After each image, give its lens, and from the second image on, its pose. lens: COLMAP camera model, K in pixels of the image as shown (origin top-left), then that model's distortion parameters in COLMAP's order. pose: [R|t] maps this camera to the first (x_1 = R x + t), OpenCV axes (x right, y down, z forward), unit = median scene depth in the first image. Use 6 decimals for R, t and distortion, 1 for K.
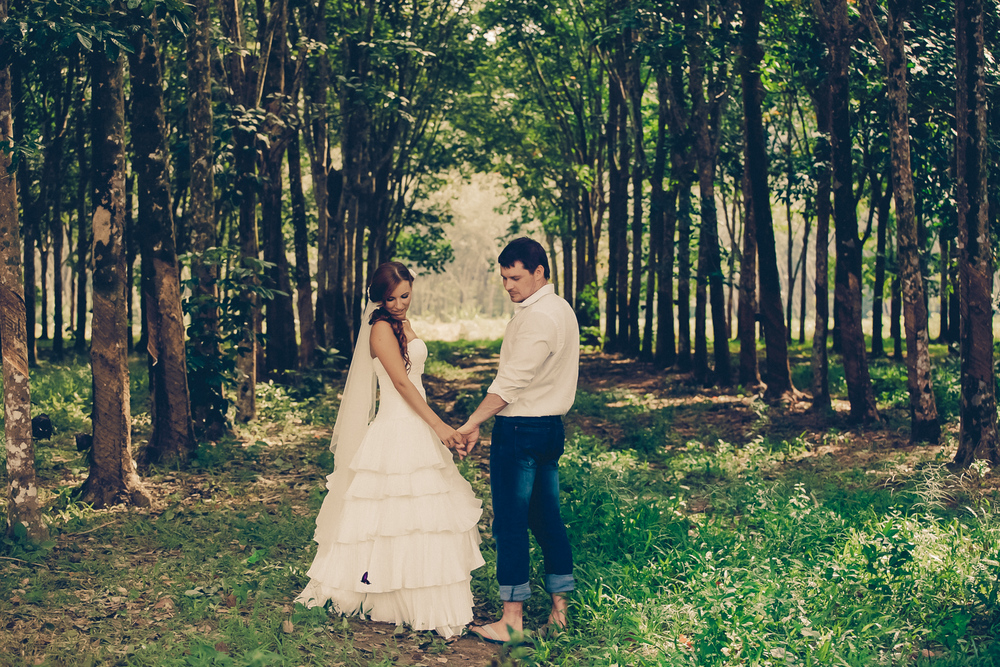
lens RADIAL K [[2026.5, 0, 500.0], [0, 2026.5, 333.5], [0, 0, 1]] dist [-0.363895, -0.071157]
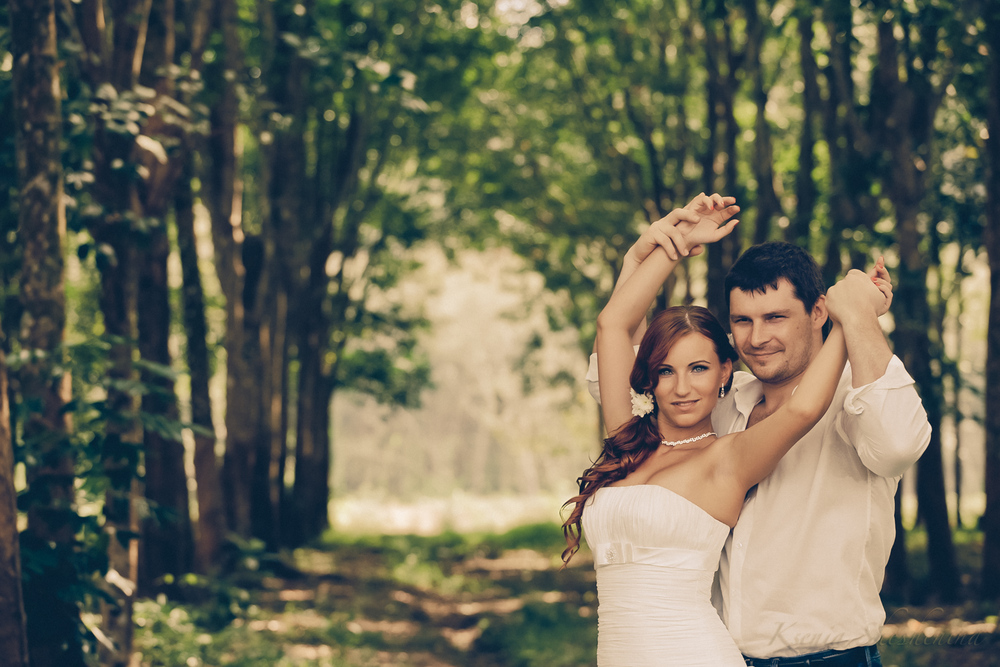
lens RADIAL K [[3295.5, 0, 500.0], [0, 3295.5, 333.5], [0, 0, 1]] dist [0.087829, 0.178155]
pose [[0.999987, -0.004260, 0.002623, -0.024137], [0.004401, 0.998402, -0.056343, 0.003019], [-0.002378, 0.056354, 0.998408, 0.104850]]
